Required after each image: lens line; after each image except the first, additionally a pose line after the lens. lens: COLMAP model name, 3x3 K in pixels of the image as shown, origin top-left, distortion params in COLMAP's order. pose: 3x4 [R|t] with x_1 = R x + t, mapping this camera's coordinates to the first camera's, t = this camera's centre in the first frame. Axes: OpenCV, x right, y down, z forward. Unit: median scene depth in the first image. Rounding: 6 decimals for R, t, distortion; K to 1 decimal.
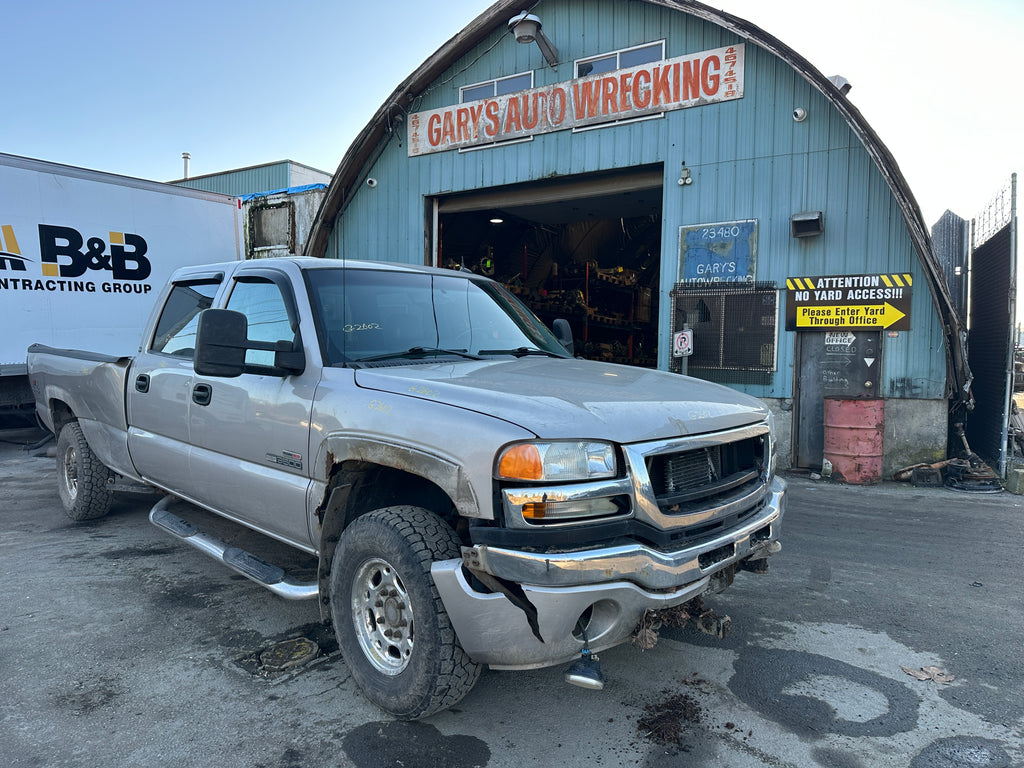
lens RADIAL K [[715.7, 0, 504.6], [0, 715.7, 384.3], [0, 0, 1]] dist [0.061123, -0.092309]
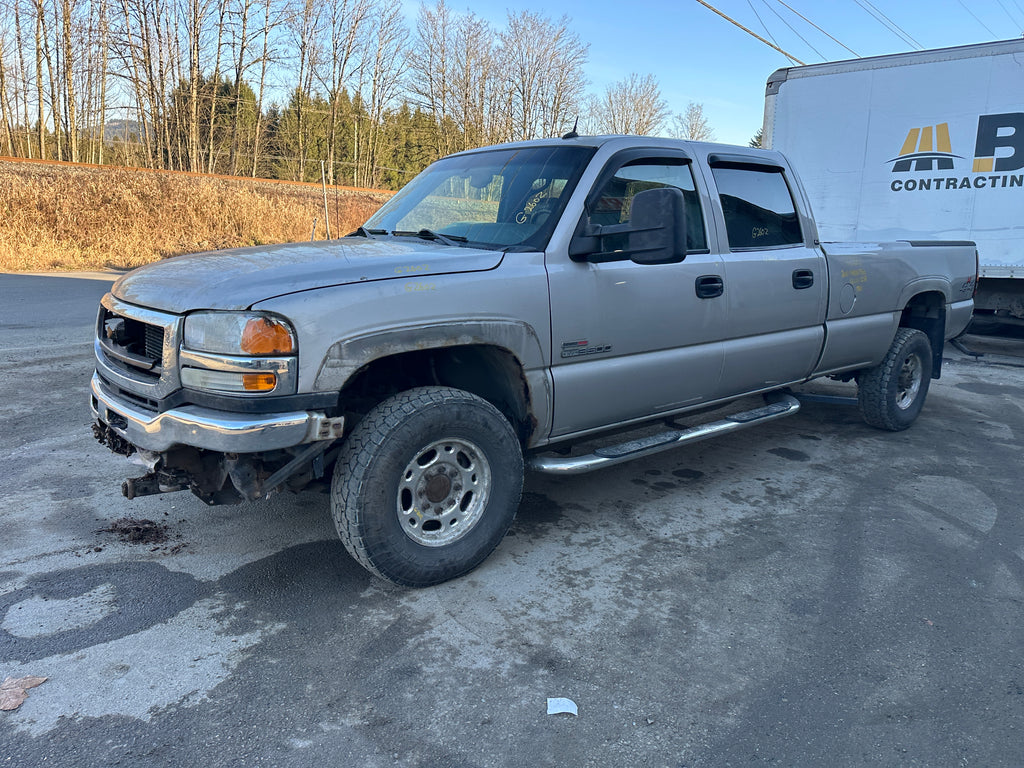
lens RADIAL K [[719.3, 0, 513.6], [0, 719.3, 380.3], [0, 0, 1]] dist [0.036643, -0.043559]
pose [[-0.096788, 0.191404, -0.976727, 0.448353], [-0.084274, 0.976235, 0.199659, -0.027495], [0.991731, 0.101637, -0.078357, 0.580712]]
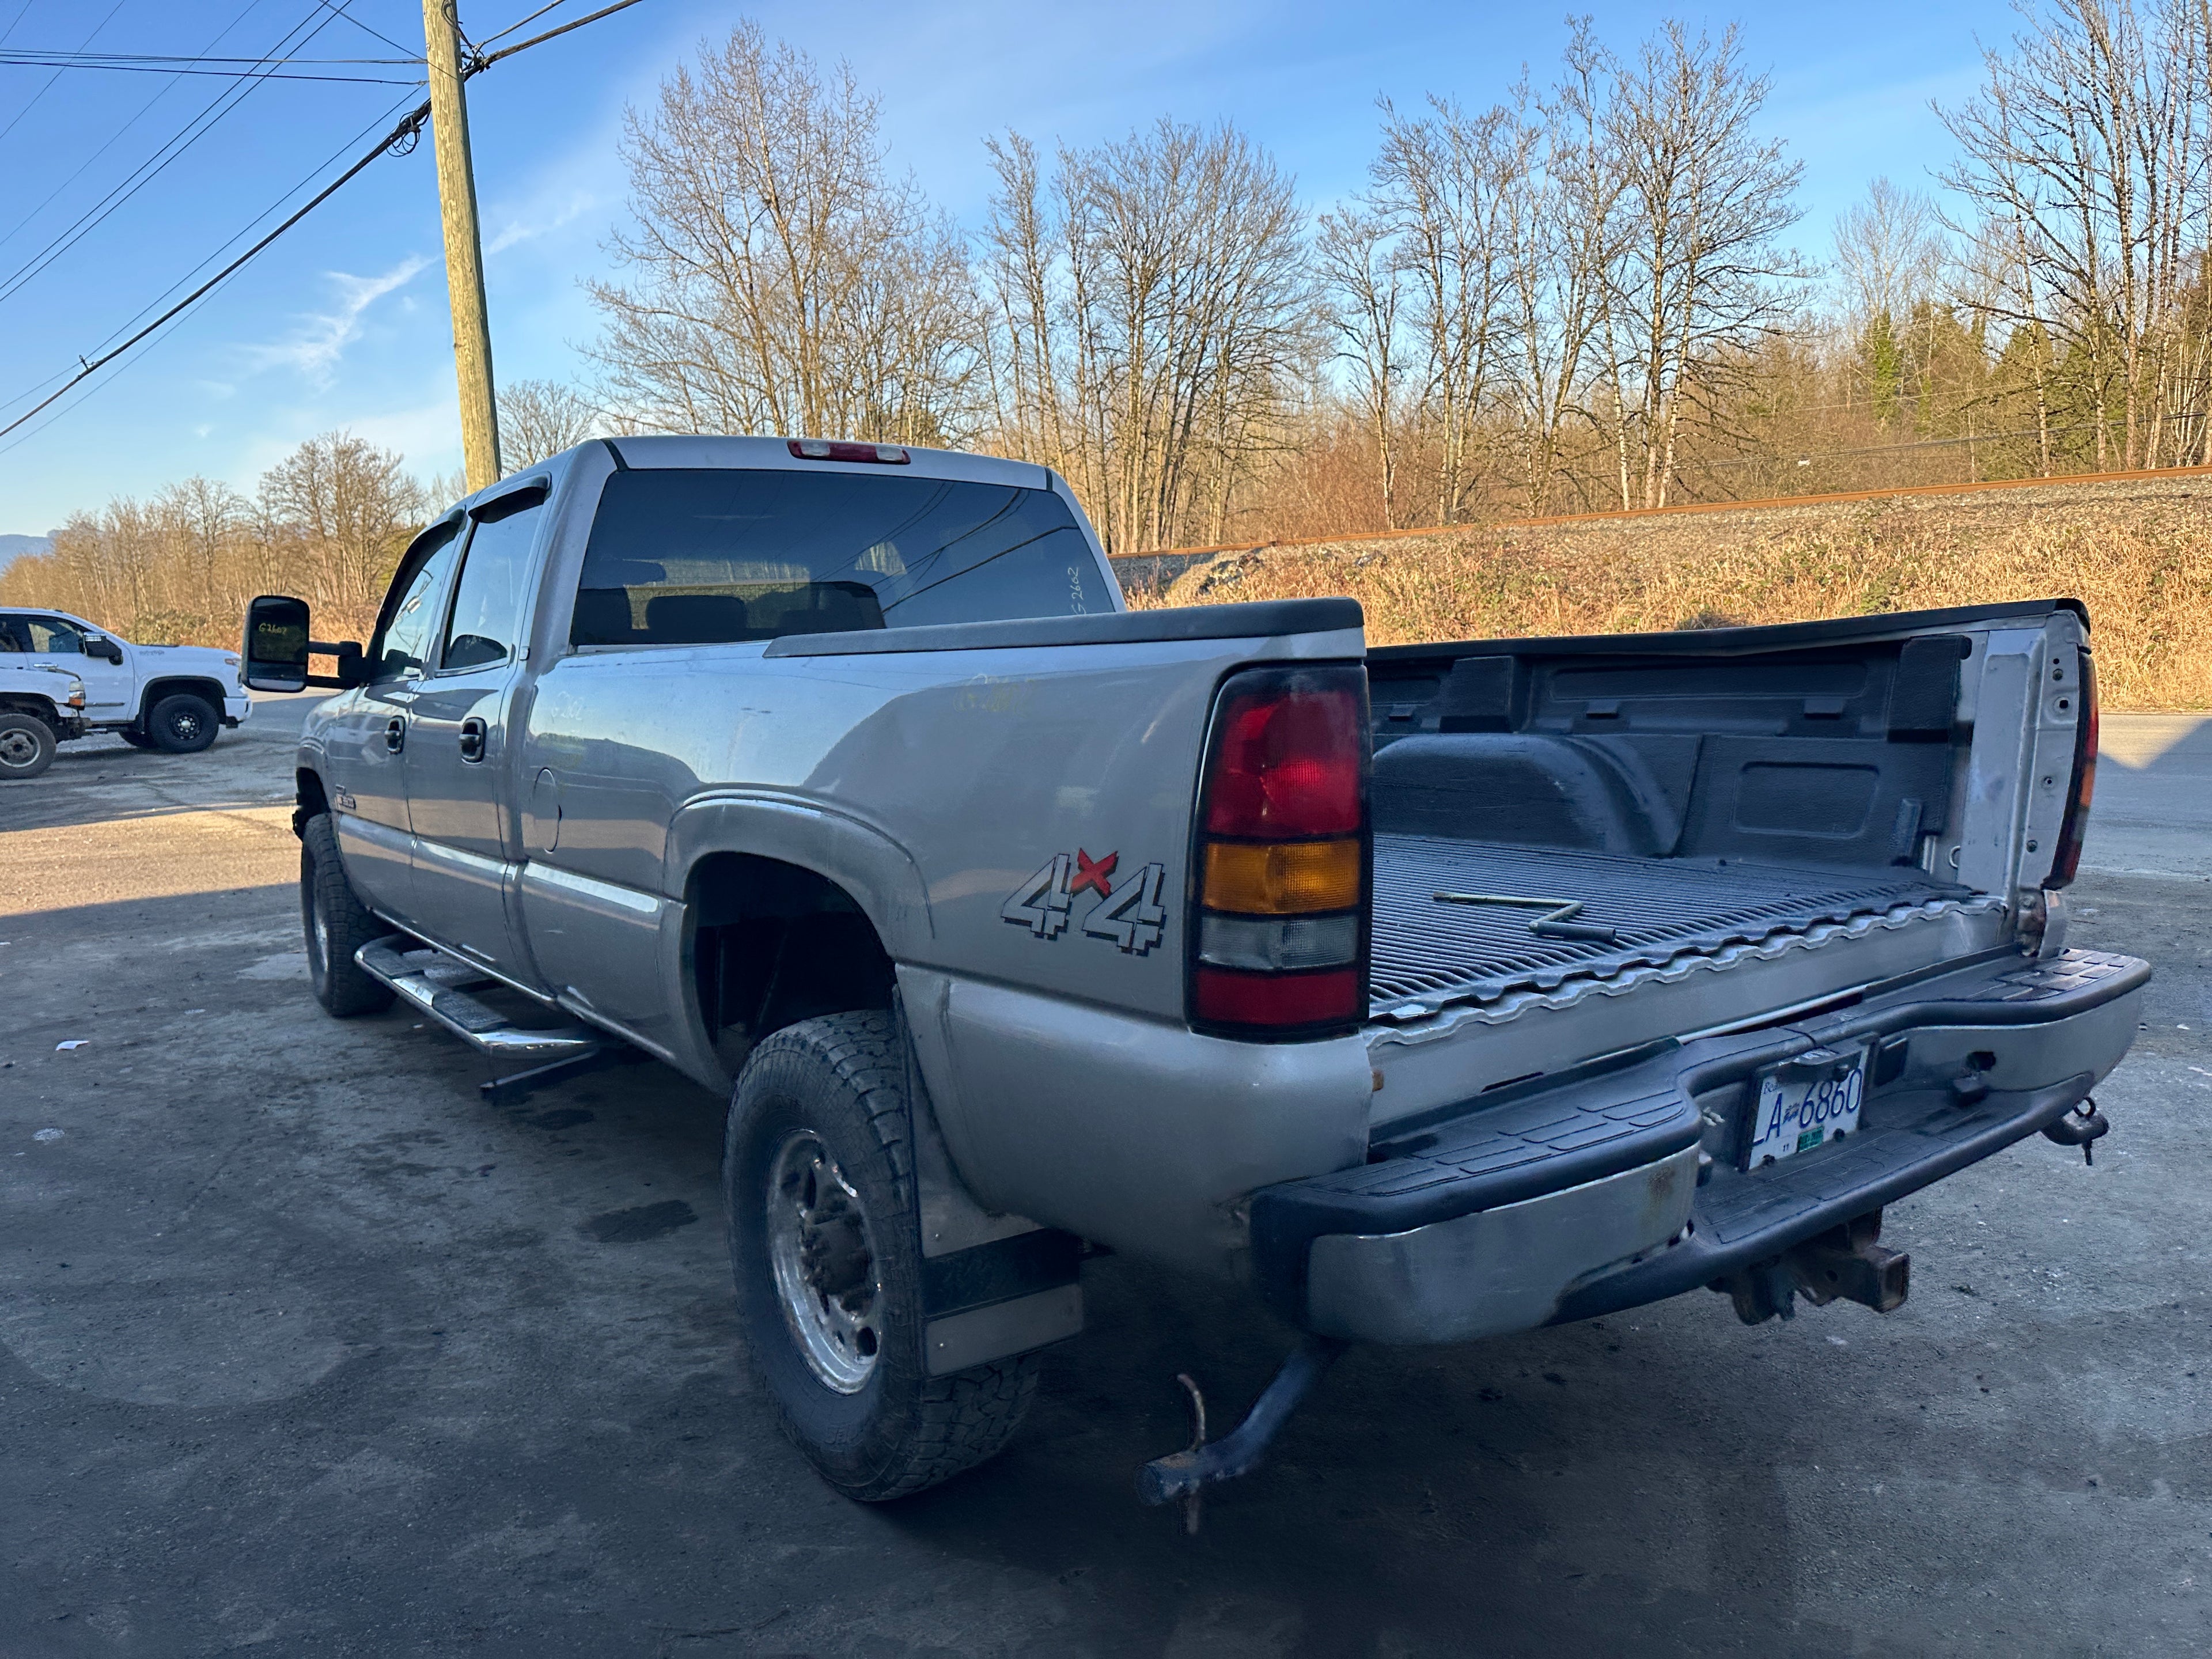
lens RADIAL K [[1553.8, 0, 1109.4], [0, 1553.8, 821.5], [0, 0, 1]] dist [0.036643, -0.043559]
pose [[-0.987241, 0.006334, 0.159106, -0.387686], [0.034744, 0.983700, 0.176427, -0.067352], [-0.155395, 0.179704, -0.971370, 1.200061]]
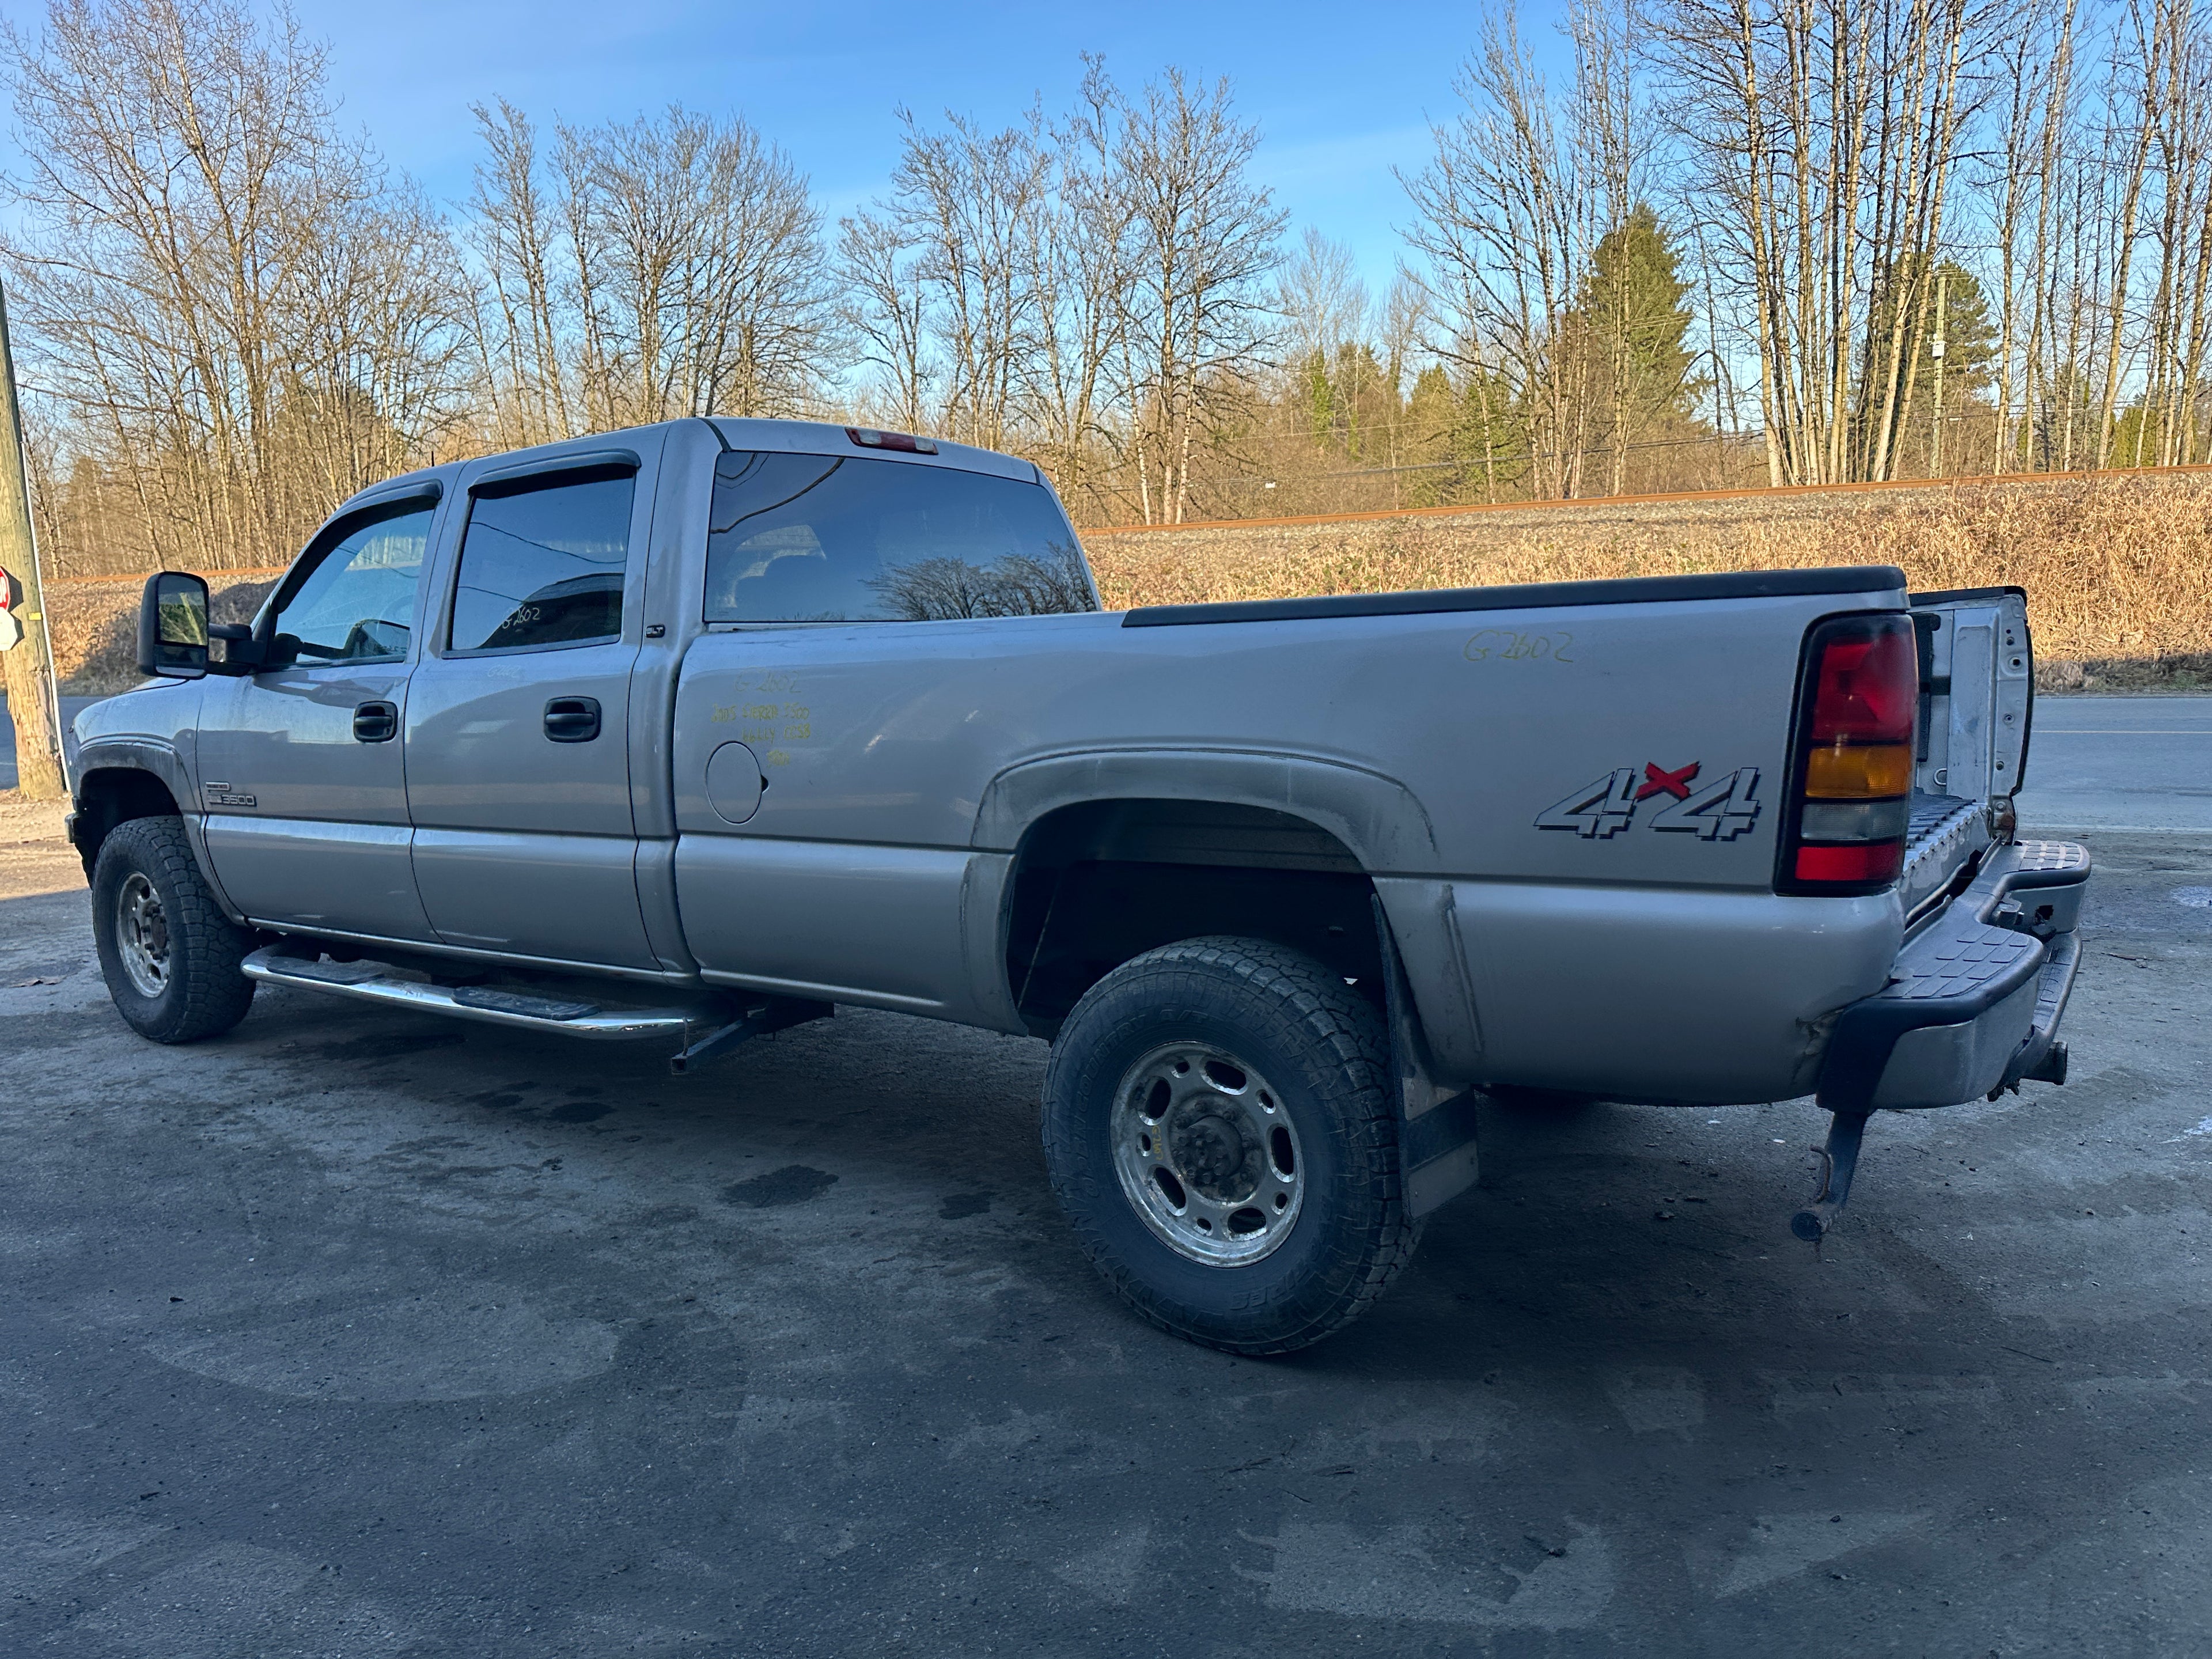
lens RADIAL K [[1555.5, 0, 1109.1], [0, 1555.5, 831.3], [0, 0, 1]] dist [0.015017, -0.016376]
pose [[-0.985558, 0.044490, -0.163392, -0.189507], [0.013191, 0.982109, 0.187850, -0.066882], [0.168827, 0.182981, -0.968512, 1.249864]]
